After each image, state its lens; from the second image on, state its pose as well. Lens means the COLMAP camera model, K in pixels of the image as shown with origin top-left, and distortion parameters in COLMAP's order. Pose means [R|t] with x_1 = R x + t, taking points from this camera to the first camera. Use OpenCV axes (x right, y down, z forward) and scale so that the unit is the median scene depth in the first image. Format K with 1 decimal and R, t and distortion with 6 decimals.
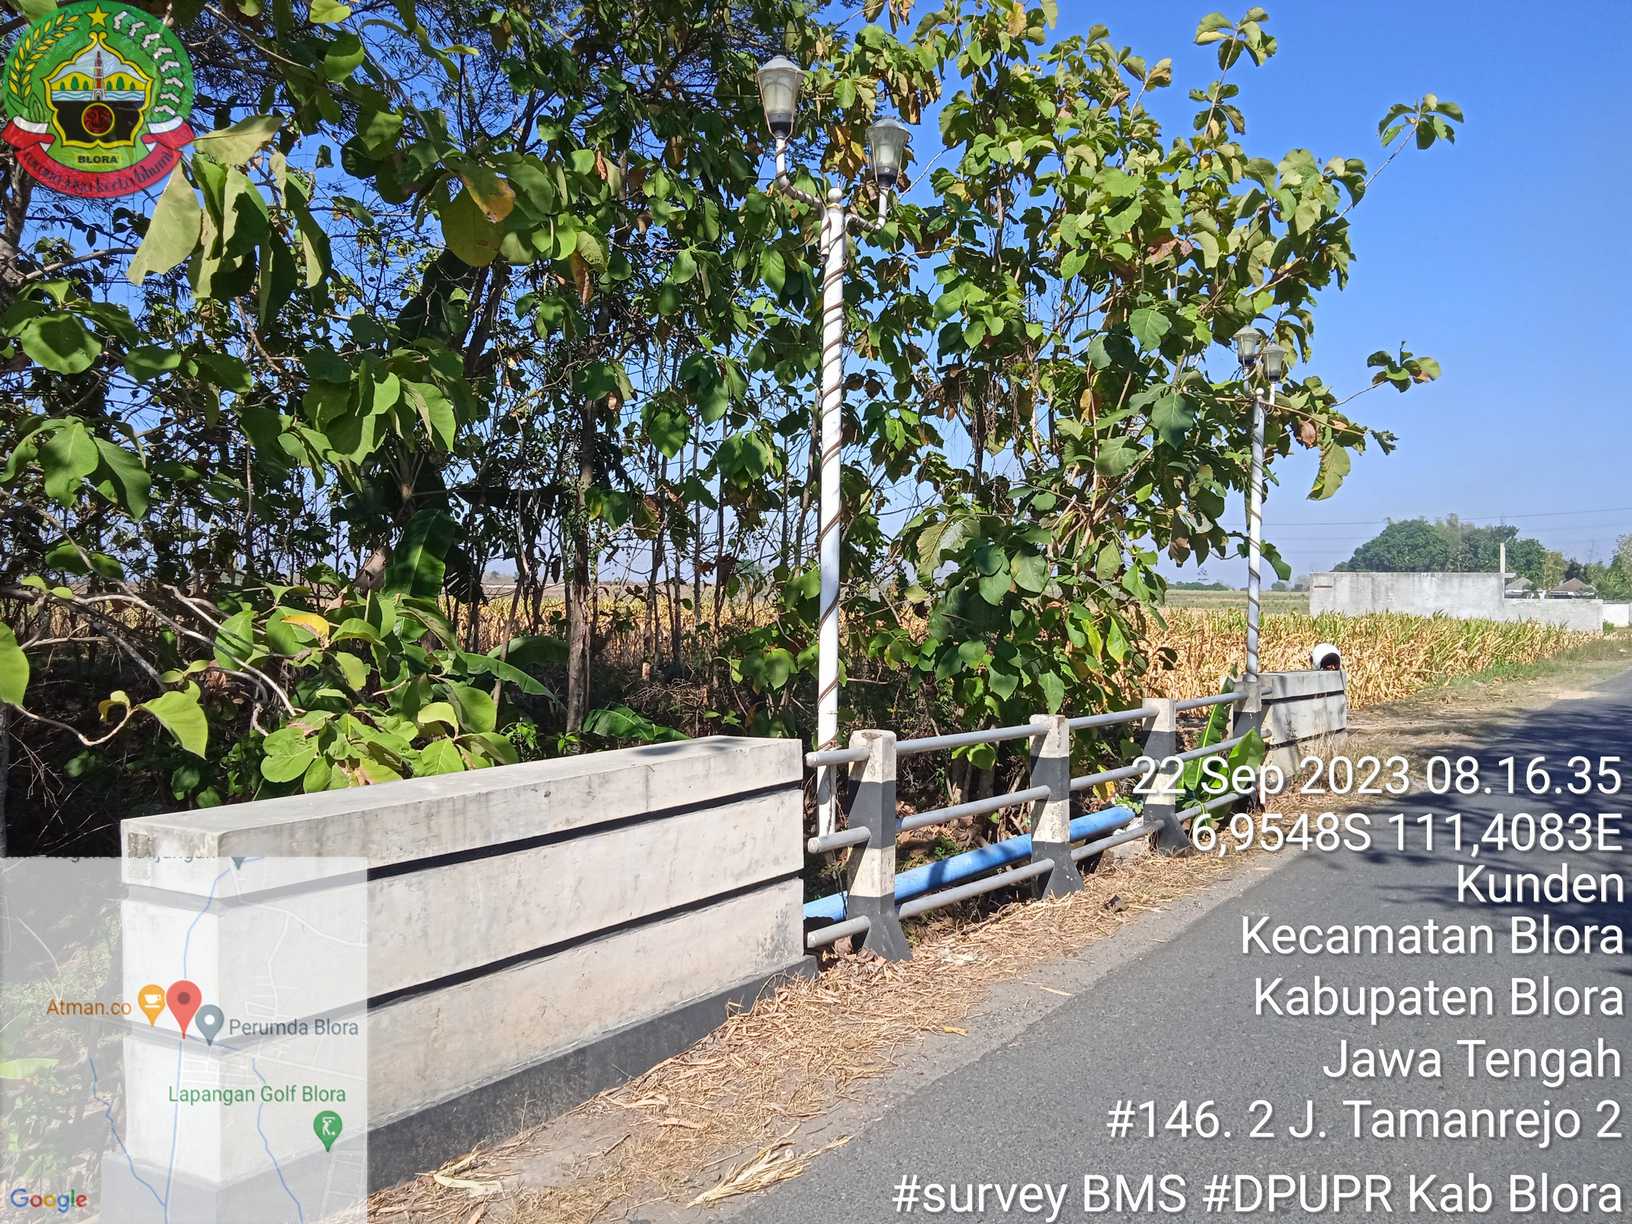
lens RADIAL K [[1332.1, 0, 815.1], [0, 1332.1, 622.2], [0, 0, 1]] dist [0.052644, -0.068134]
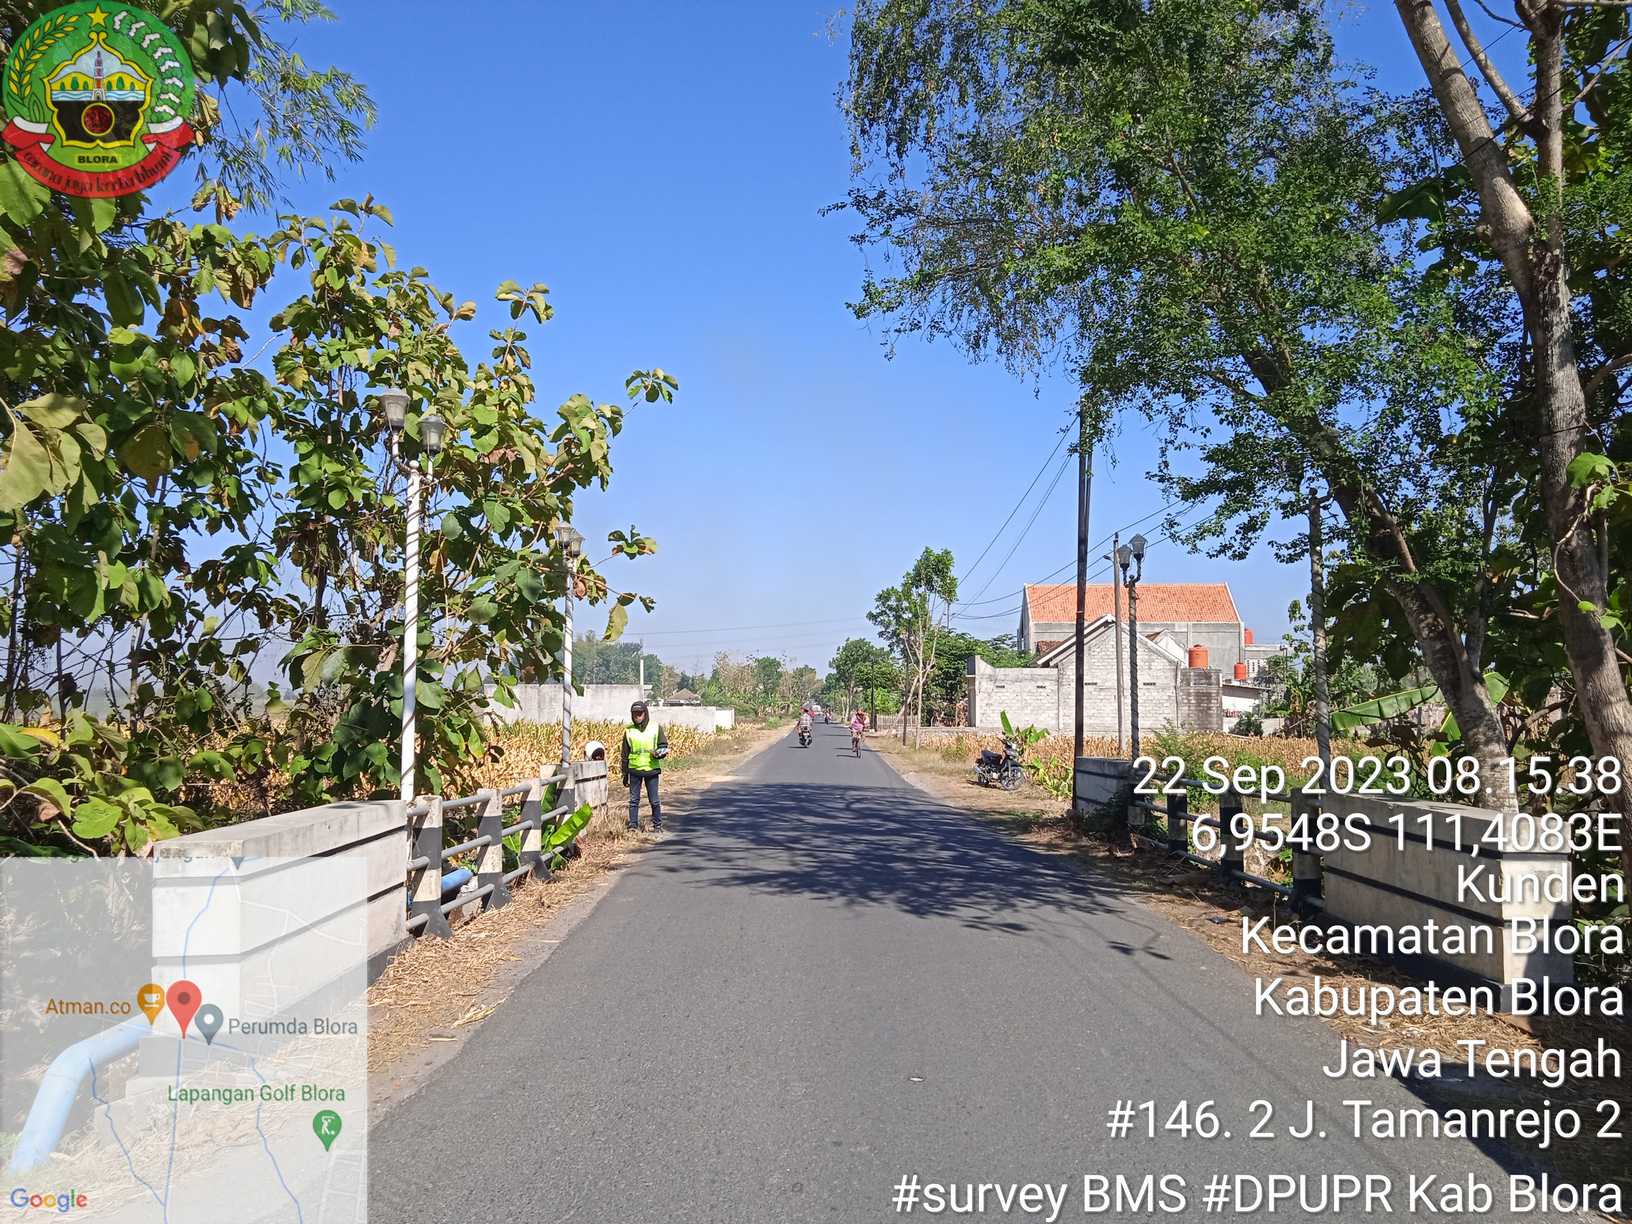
lens RADIAL K [[1332.1, 0, 815.1], [0, 1332.1, 622.2], [0, 0, 1]] dist [0.052644, -0.068134]
pose [[0.816951, 0.026745, 0.576087, -0.229464], [0.020839, 0.996903, -0.075834, 0.002645], [-0.576330, 0.073958, 0.813863, -0.263230]]
